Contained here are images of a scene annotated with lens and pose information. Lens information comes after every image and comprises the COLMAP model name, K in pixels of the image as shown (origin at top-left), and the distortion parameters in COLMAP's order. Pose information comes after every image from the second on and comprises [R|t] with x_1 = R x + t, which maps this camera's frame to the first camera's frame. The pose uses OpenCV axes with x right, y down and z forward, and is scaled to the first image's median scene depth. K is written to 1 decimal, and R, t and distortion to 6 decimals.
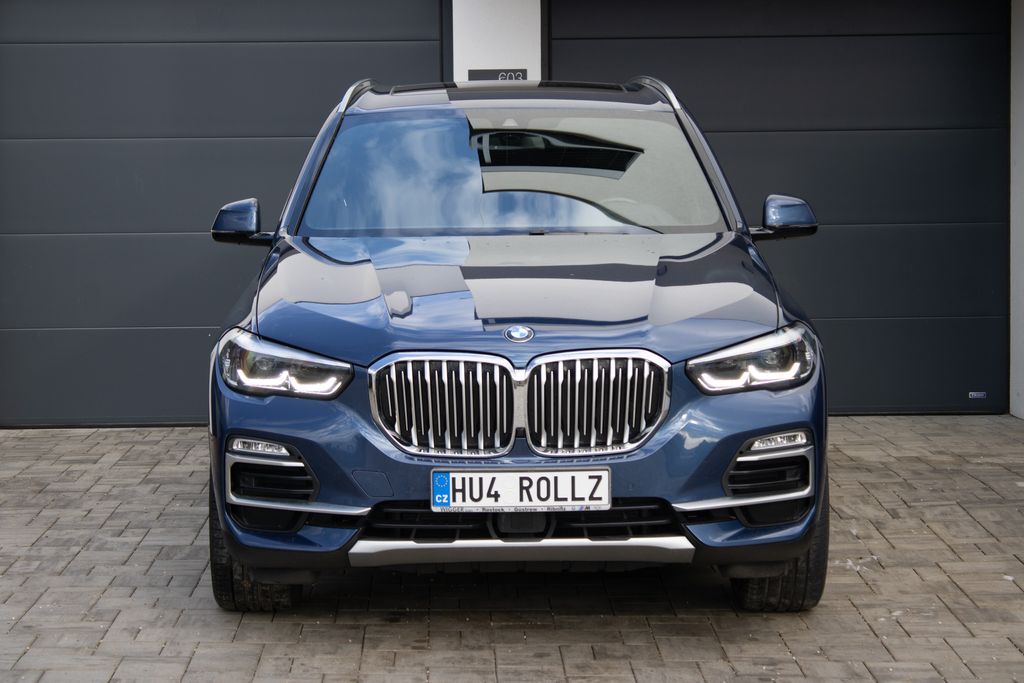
lens RADIAL K [[2685.6, 0, 512.0], [0, 2685.6, 341.5], [0, 0, 1]] dist [0.113649, 0.860683]
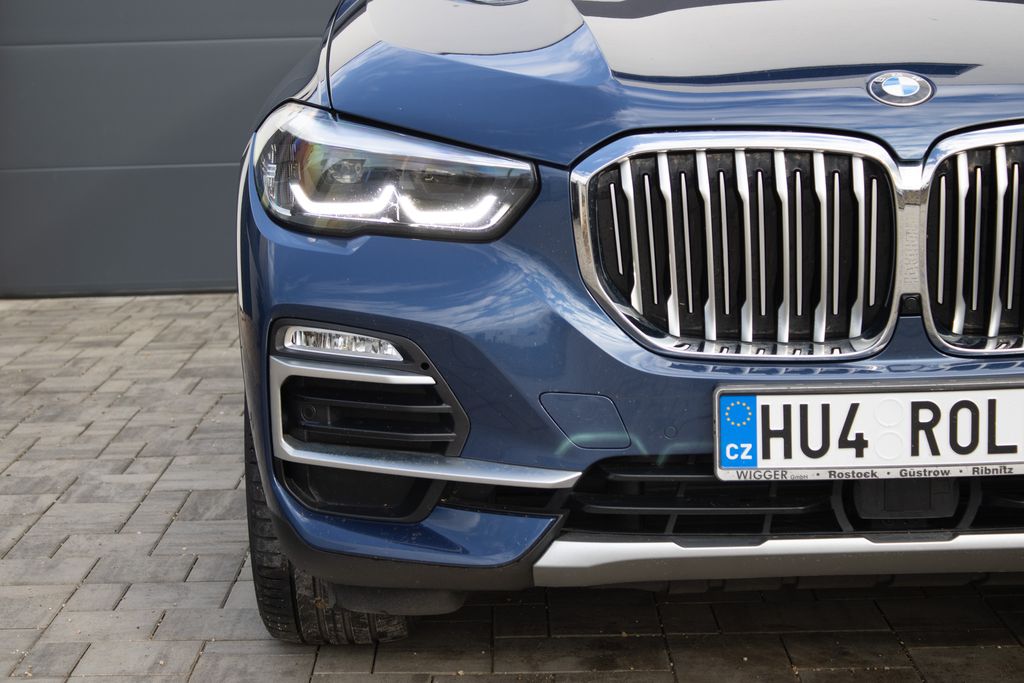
lens RADIAL K [[2182.1, 0, 512.0], [0, 2182.1, 341.5], [0, 0, 1]] dist [0.087738, 0.178002]
pose [[0.999680, -0.017916, -0.017840, -0.057363], [0.018937, 0.998090, 0.058808, 0.016981], [0.016753, -0.059127, 0.998110, 0.624416]]
